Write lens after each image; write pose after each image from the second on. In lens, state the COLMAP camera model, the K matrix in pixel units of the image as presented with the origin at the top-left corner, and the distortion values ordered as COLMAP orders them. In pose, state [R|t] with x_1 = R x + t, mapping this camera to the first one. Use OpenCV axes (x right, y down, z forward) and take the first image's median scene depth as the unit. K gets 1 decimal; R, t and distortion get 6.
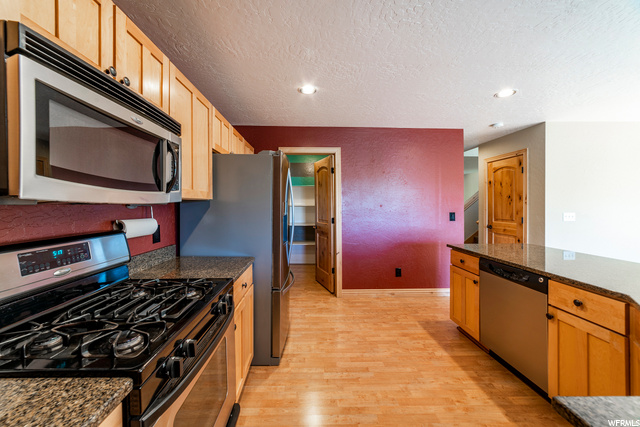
lens RADIAL K [[246.4, 0, 316.1], [0, 246.4, 204.7], [0, 0, 1]] dist [-0.010252, 0.003450]
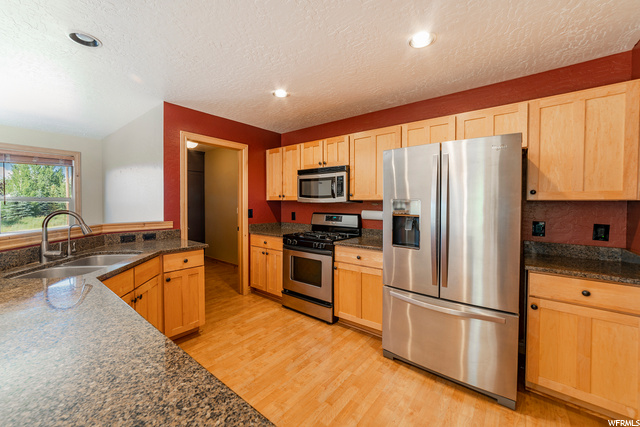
lens RADIAL K [[246.4, 0, 316.5], [0, 246.4, 207.4], [0, 0, 1]] dist [-0.010252, 0.003450]
pose [[-0.637354, 0.023829, -0.770202, 0.966348], [-0.000283, 0.999514, 0.031158, -0.027597], [0.770571, 0.020077, -0.637038, 1.656876]]
